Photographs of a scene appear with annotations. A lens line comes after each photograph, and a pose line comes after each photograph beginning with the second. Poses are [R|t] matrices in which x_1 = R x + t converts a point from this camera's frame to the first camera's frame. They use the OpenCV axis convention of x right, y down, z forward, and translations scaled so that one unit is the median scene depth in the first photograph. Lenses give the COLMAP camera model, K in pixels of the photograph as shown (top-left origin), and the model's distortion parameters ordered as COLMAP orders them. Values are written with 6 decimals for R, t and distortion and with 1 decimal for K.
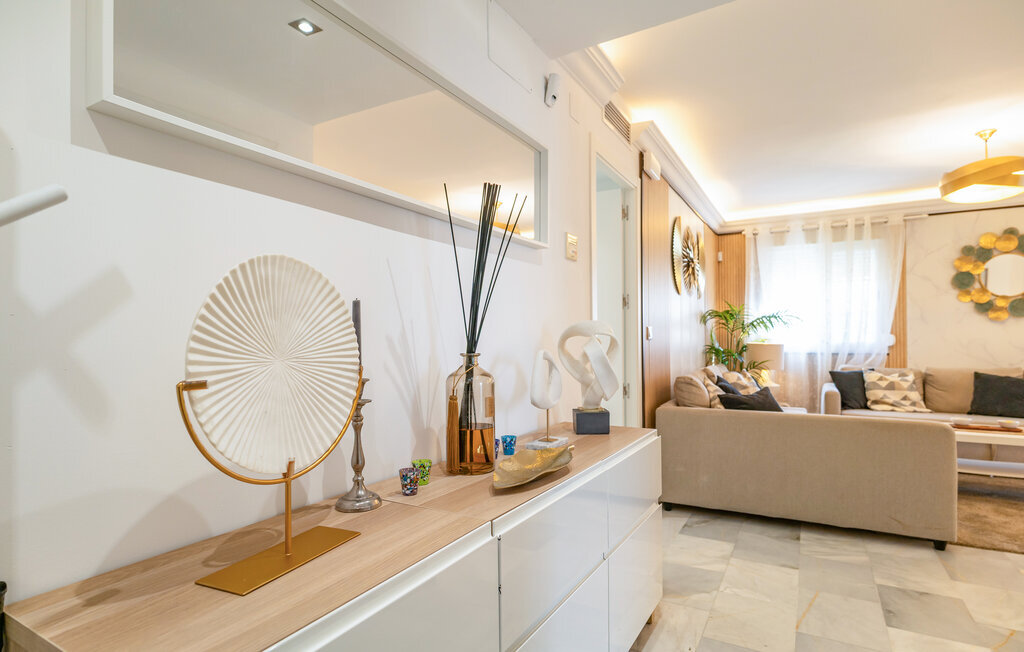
lens RADIAL K [[533.8, 0, 511.5], [0, 533.8, 320.5], [0, 0, 1]] dist [-0.002093, 0.000544]
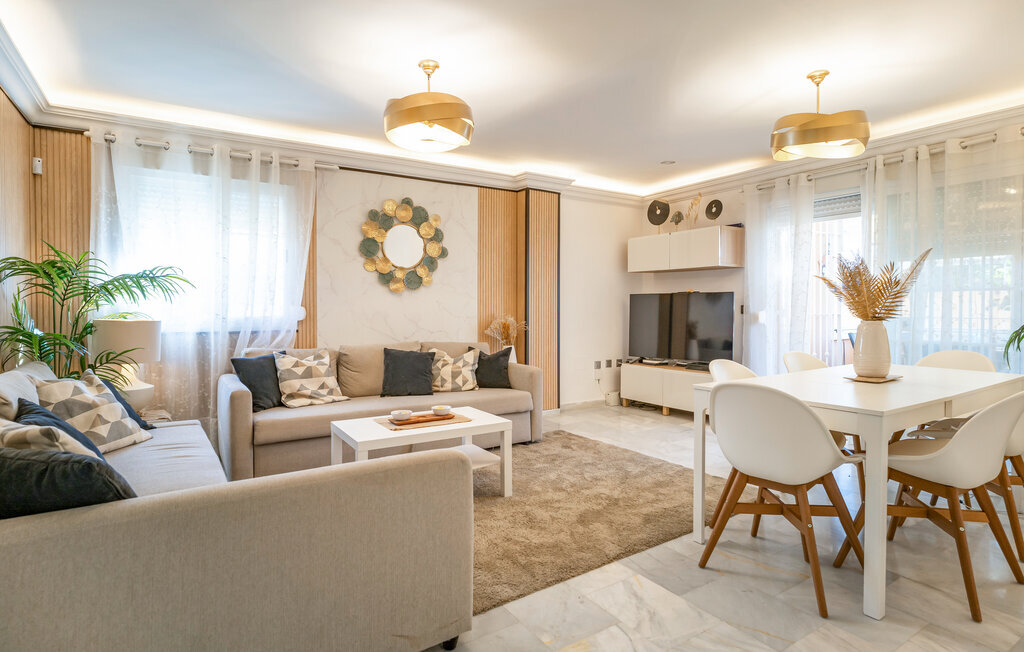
lens RADIAL K [[533.8, 0, 511.5], [0, 533.8, 320.5], [0, 0, 1]] dist [-0.002093, 0.000544]
pose [[0.468397, -0.020529, 0.883279, 0.149825], [-0.029765, 0.998796, 0.038998, 0.006489], [-0.883016, -0.044557, 0.467222, 0.346835]]
